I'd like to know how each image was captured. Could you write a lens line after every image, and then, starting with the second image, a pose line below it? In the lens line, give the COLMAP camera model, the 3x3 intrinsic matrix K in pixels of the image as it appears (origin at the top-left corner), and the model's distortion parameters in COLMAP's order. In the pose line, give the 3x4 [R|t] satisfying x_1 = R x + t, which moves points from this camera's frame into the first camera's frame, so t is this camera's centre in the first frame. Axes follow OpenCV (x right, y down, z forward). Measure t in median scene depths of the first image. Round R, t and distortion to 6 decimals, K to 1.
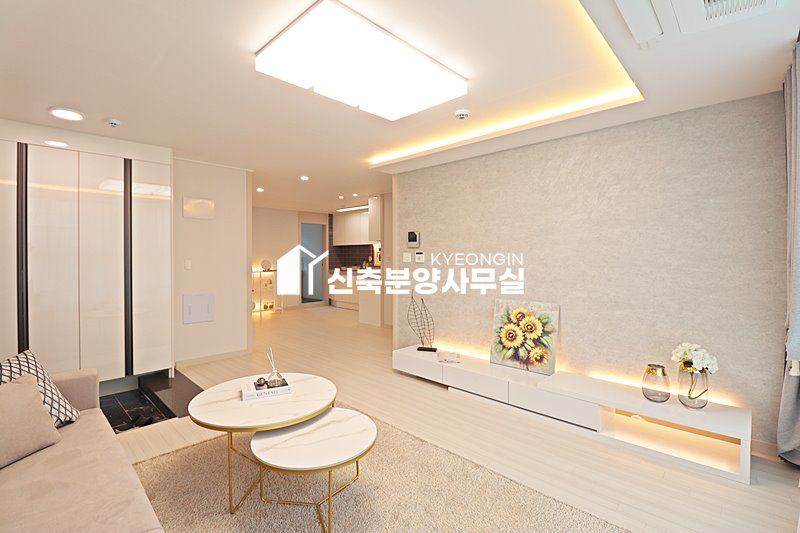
lens RADIAL K [[369.4, 0, 394.9], [0, 369.4, 255.9], [0, 0, 1]] dist [-0.010373, -0.006233]
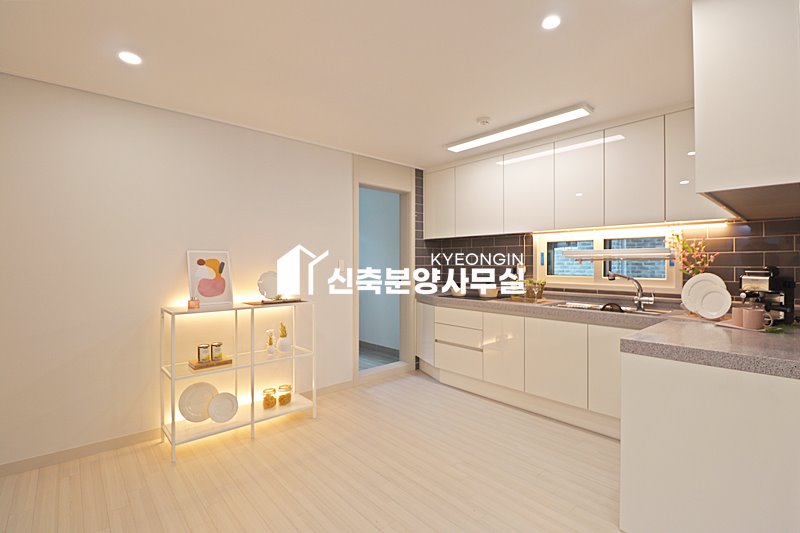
lens RADIAL K [[369.4, 0, 398.3], [0, 369.4, 262.2], [0, 0, 1]] dist [-0.010373, -0.006233]
pose [[0.998100, 0.002702, -0.061550, -0.380857], [-0.003379, 0.999935, -0.010886, 0.011623], [0.061516, 0.011074, 0.998045, 1.216350]]
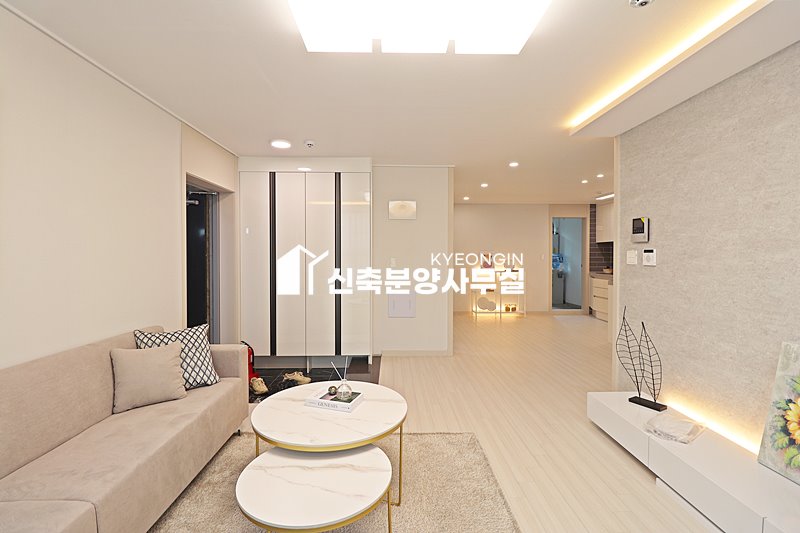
lens RADIAL K [[369.4, 0, 396.0], [0, 369.4, 261.6], [0, 0, 1]] dist [-0.010373, -0.006233]
pose [[0.710715, 0.014163, -0.703338, 0.205839], [-0.002198, 0.999837, 0.017913, 0.000663], [0.703477, -0.011185, 0.710630, 0.239437]]
